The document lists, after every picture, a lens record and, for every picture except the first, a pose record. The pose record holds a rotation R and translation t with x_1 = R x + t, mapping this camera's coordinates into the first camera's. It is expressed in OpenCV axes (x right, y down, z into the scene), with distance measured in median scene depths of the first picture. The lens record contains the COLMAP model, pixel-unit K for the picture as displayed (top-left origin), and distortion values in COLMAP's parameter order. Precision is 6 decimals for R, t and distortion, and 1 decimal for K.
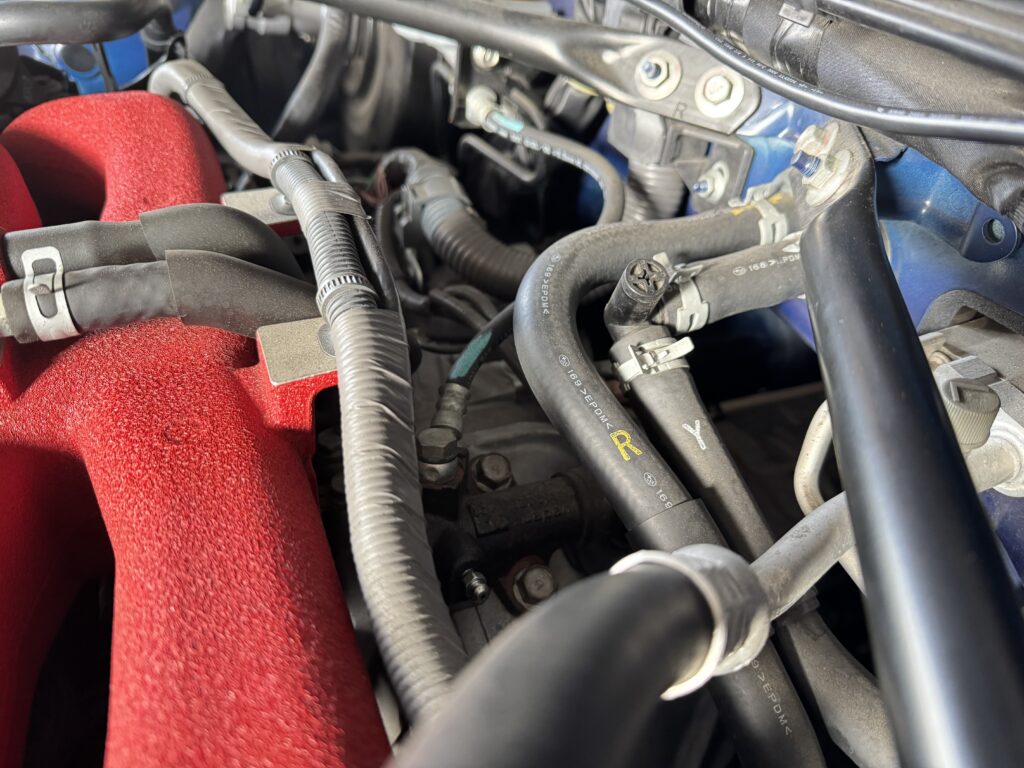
lens RADIAL K [[724.6, 0, 512.0], [0, 724.6, 384.0], [0, 0, 1]] dist [0.100896, -0.217784]
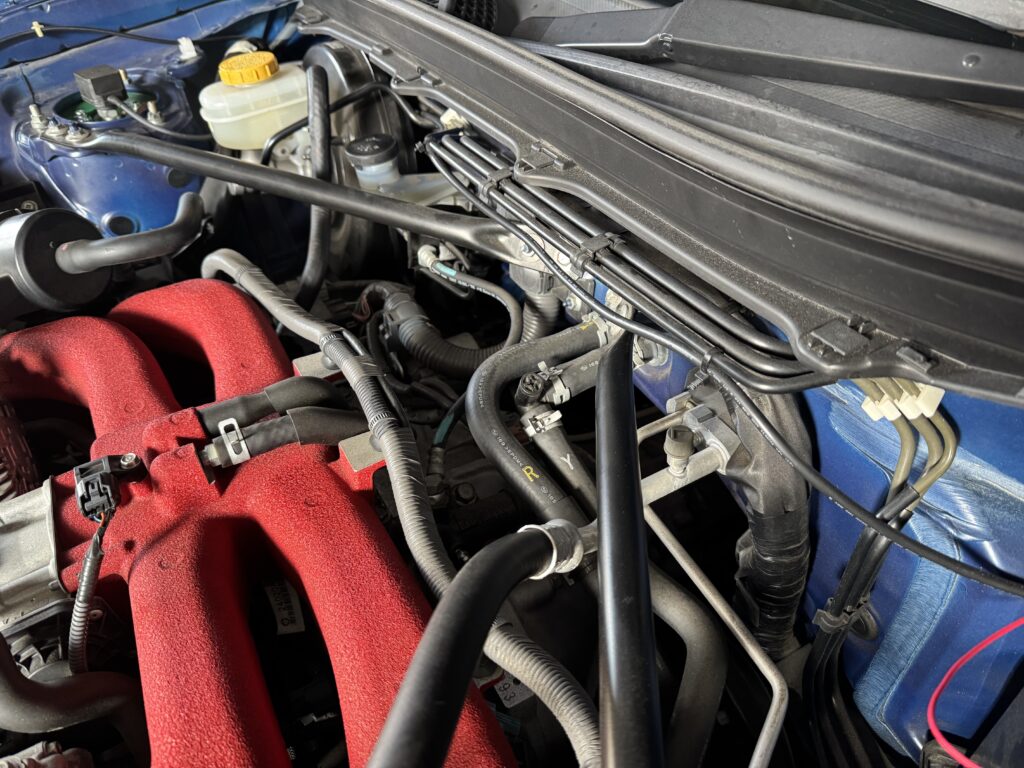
lens RADIAL K [[724.6, 0, 512.0], [0, 724.6, 384.0], [0, 0, 1]] dist [0.100896, -0.217784]
pose [[0.990476, -0.127956, 0.050846, 0.034024], [0.127731, 0.991779, 0.007651, -0.154638], [-0.051406, -0.001083, 0.998677, -0.830080]]
